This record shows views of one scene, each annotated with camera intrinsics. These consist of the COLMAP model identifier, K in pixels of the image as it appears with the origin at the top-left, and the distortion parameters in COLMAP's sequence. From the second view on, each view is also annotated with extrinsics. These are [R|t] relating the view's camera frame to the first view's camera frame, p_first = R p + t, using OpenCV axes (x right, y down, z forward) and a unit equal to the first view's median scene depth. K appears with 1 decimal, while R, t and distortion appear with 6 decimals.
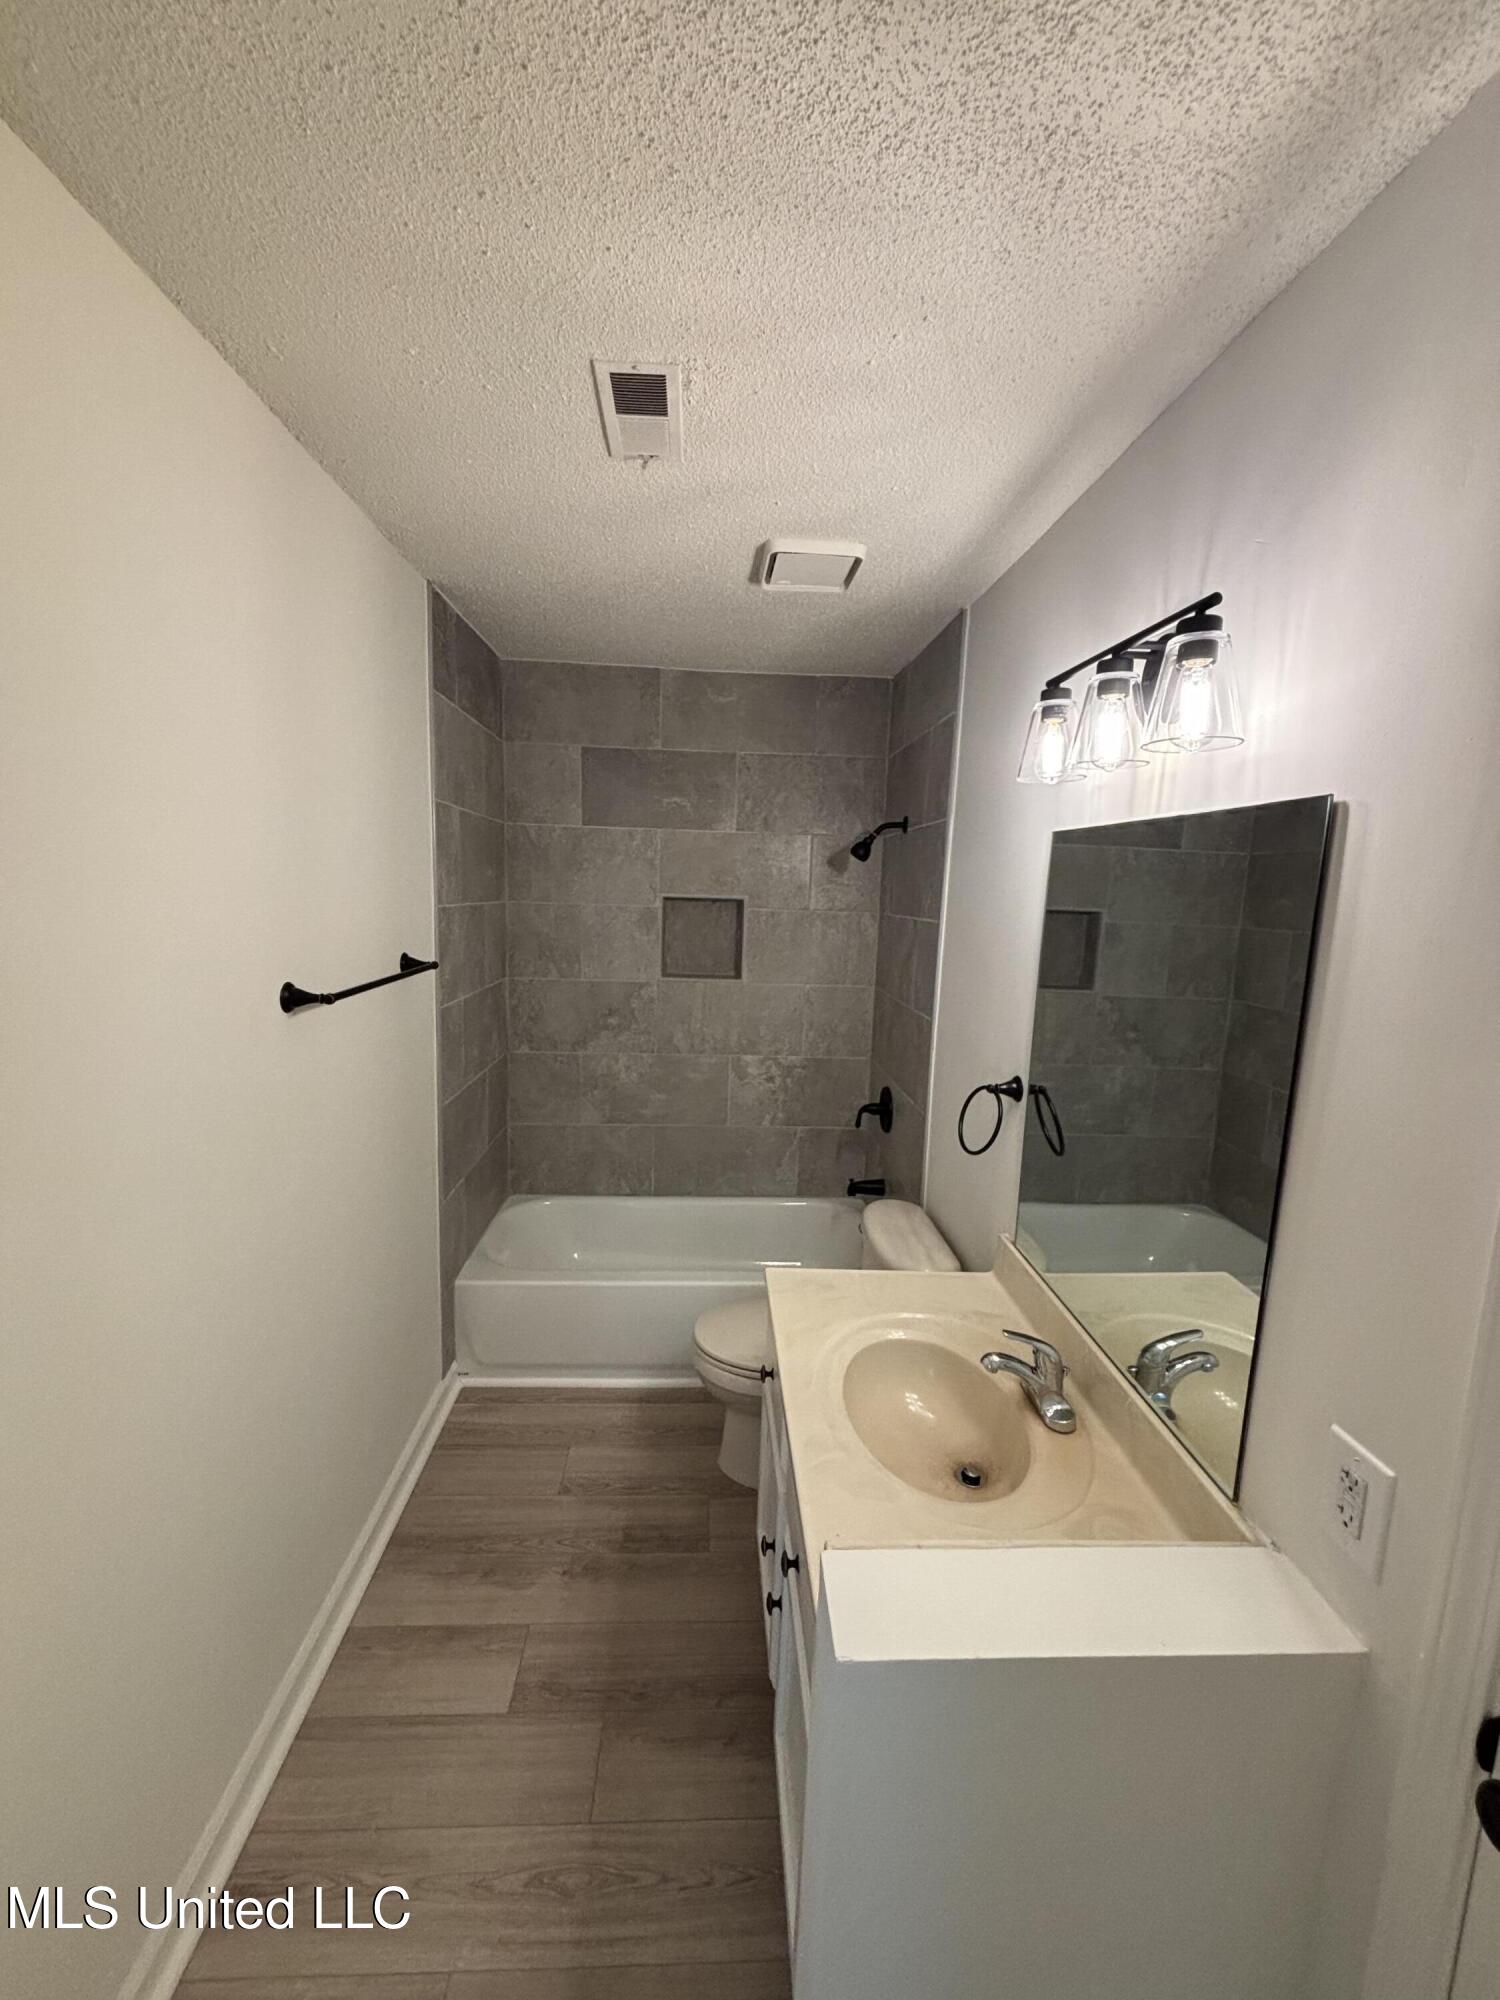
lens RADIAL K [[806.9, 0, 751.9], [0, 806.9, 990.2], [0, 0, 1]] dist [-0.003234, 0.004358]
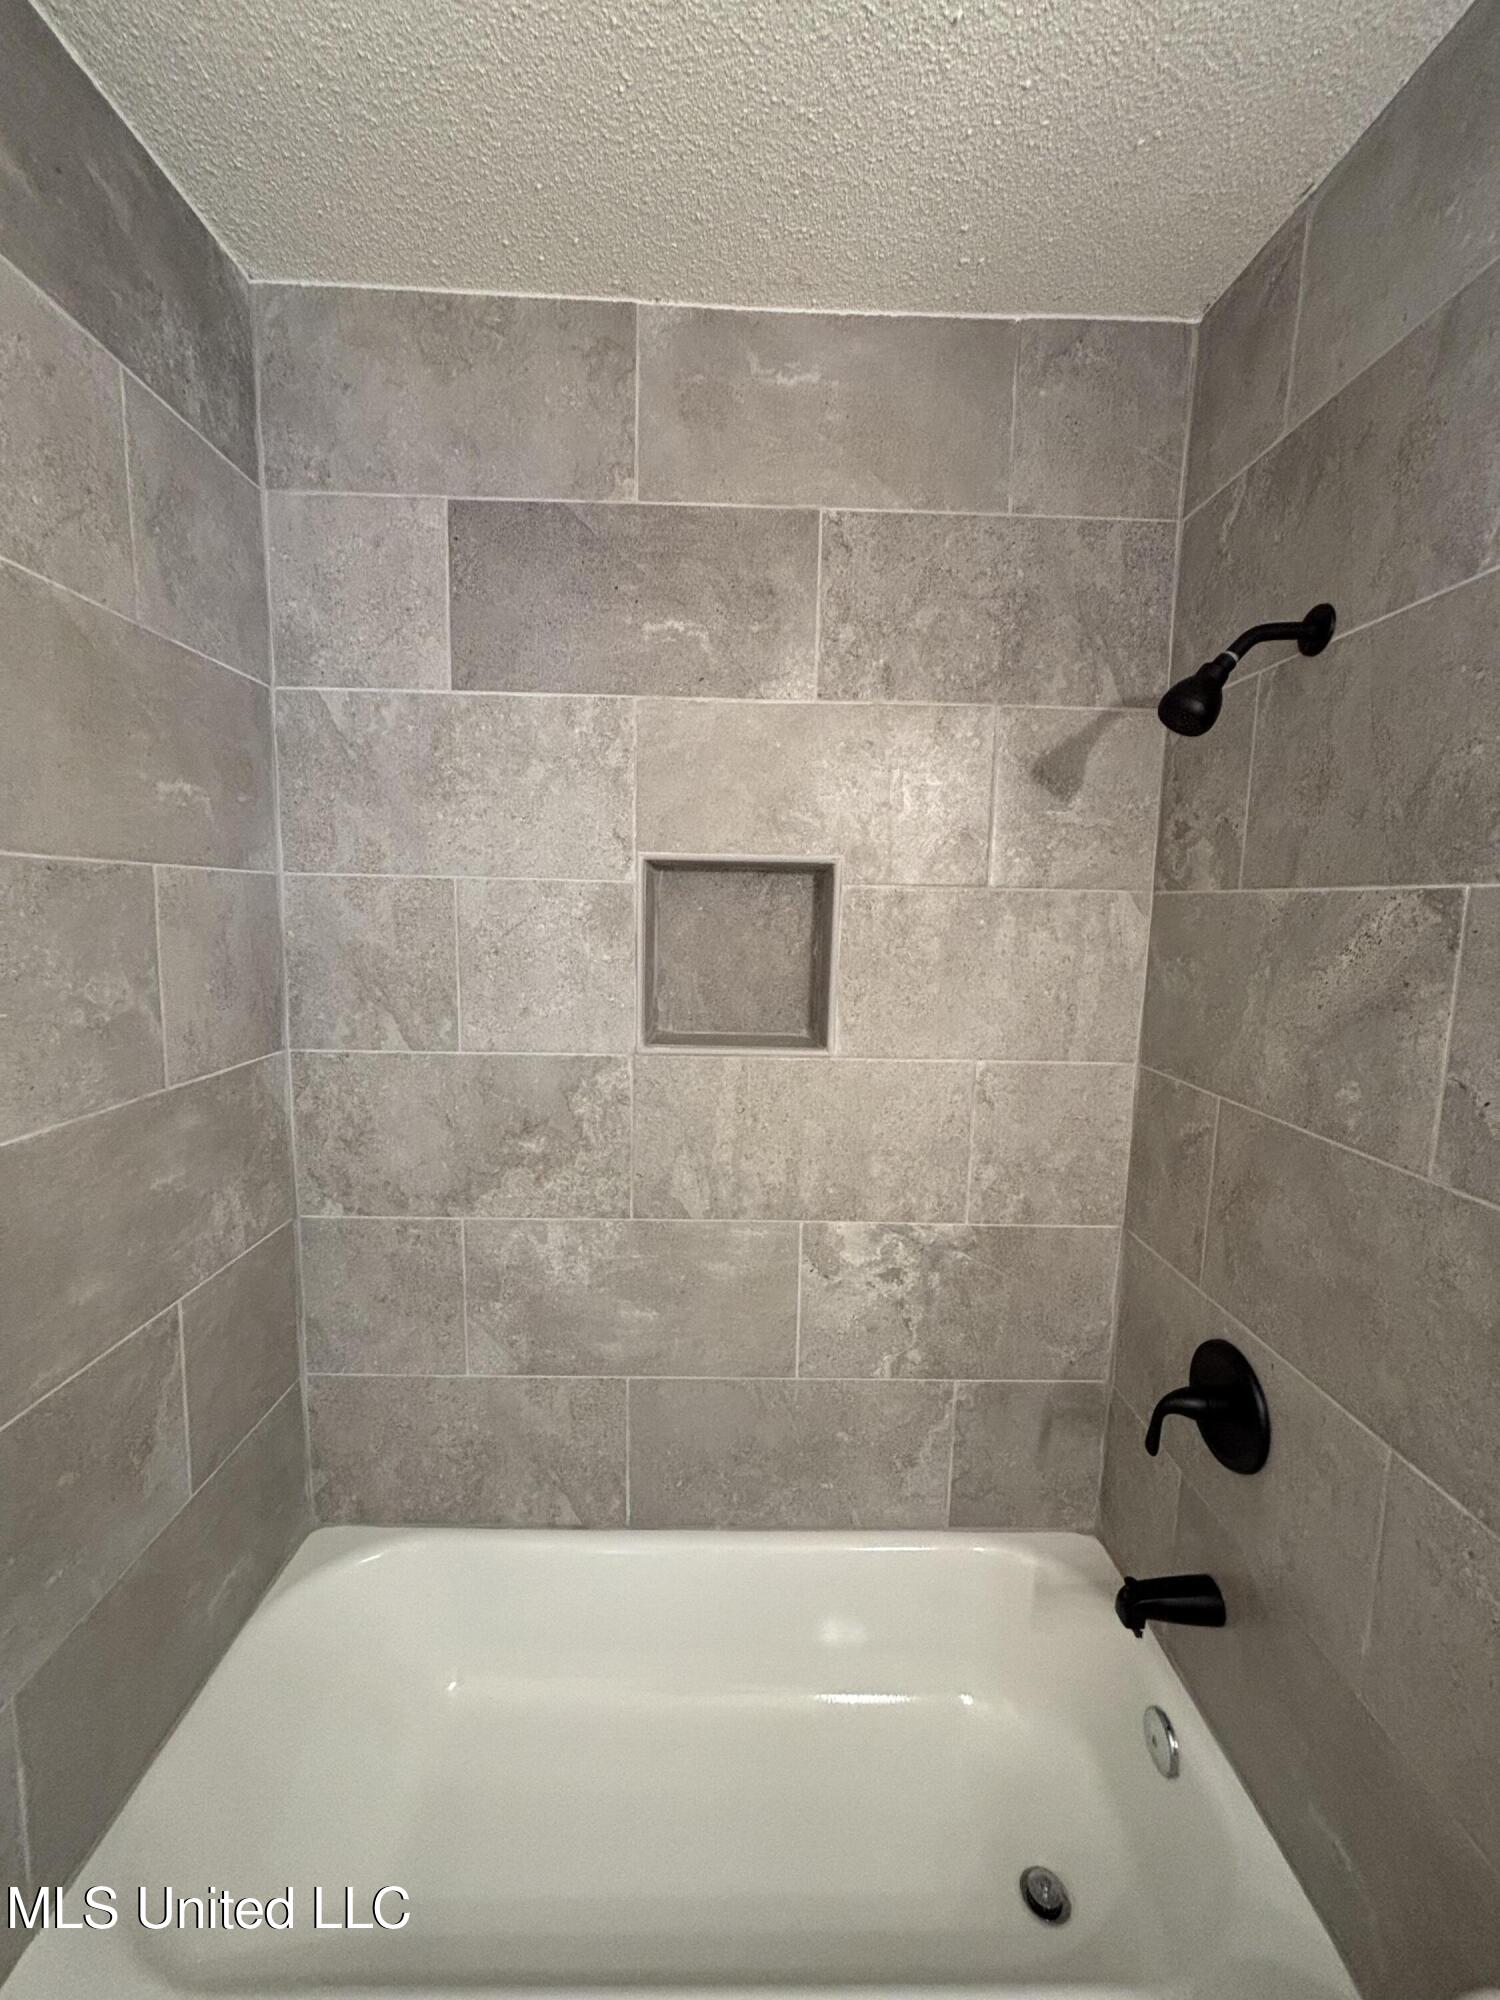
lens RADIAL K [[806.9, 0, 741.0], [0, 806.9, 989.2], [0, 0, 1]] dist [-0.003234, 0.004358]
pose [[0.999136, -0.004864, -0.041275, -0.042056], [0.004253, 0.999880, -0.014875, -0.040104], [0.041342, 0.014687, 0.999037, 0.572928]]
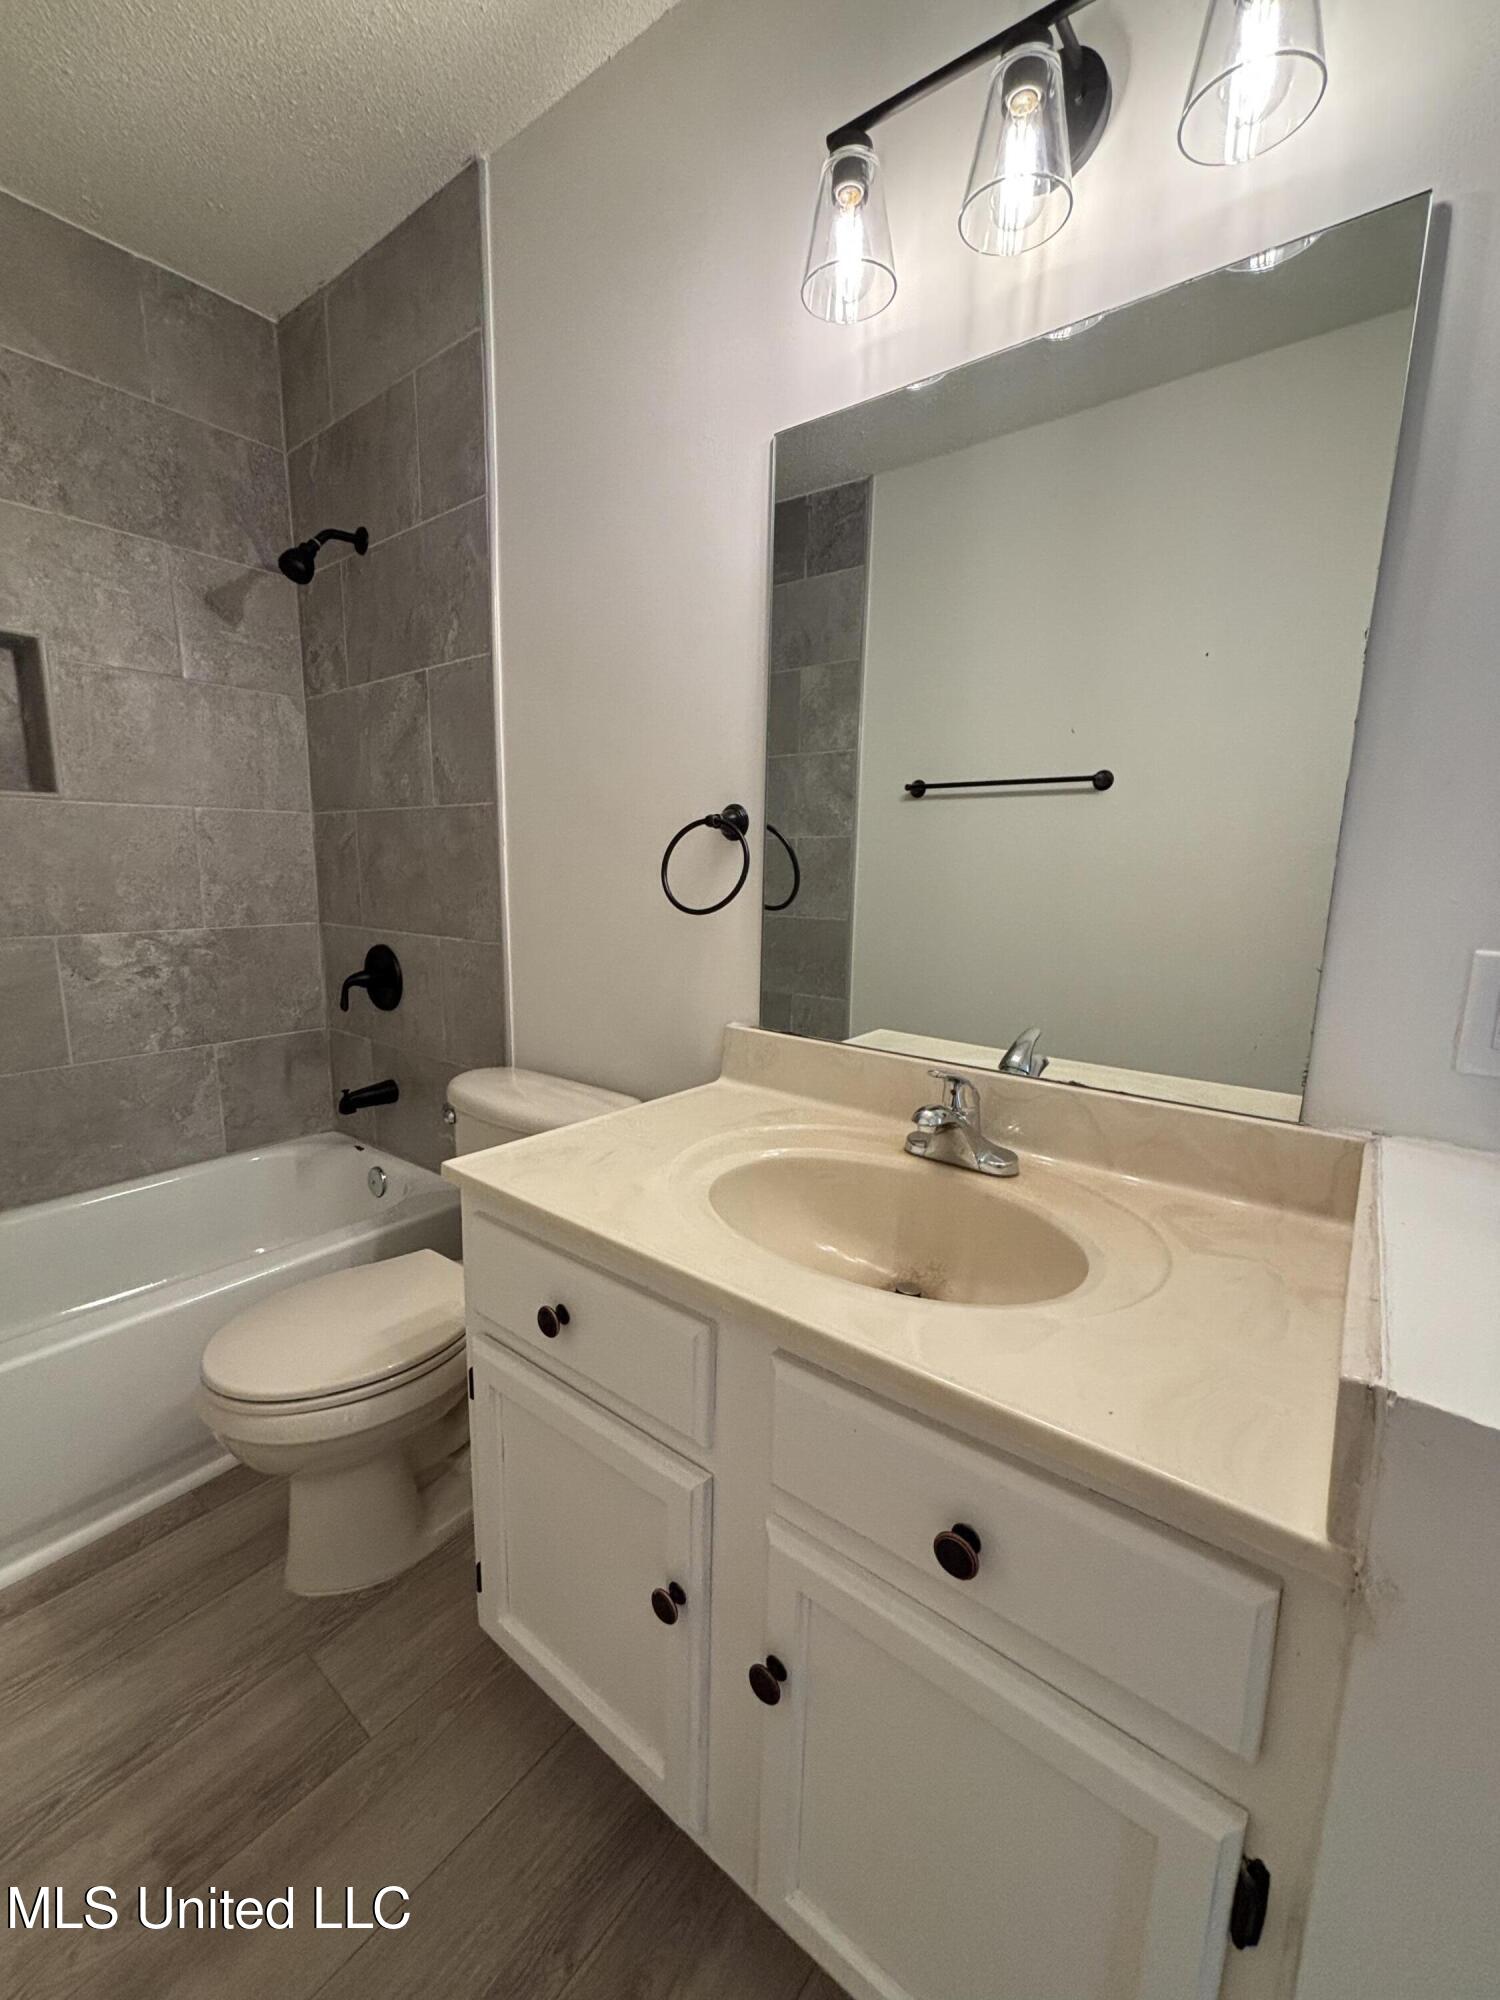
lens RADIAL K [[806.9, 0, 744.6], [0, 806.9, 1001.3], [0, 0, 1]] dist [-0.003234, 0.004358]
pose [[0.655803, -0.149001, 0.740082, -0.135401], [0.105824, 0.988794, 0.105301, 0.119750], [-0.747478, 0.009262, 0.664222, 0.290838]]
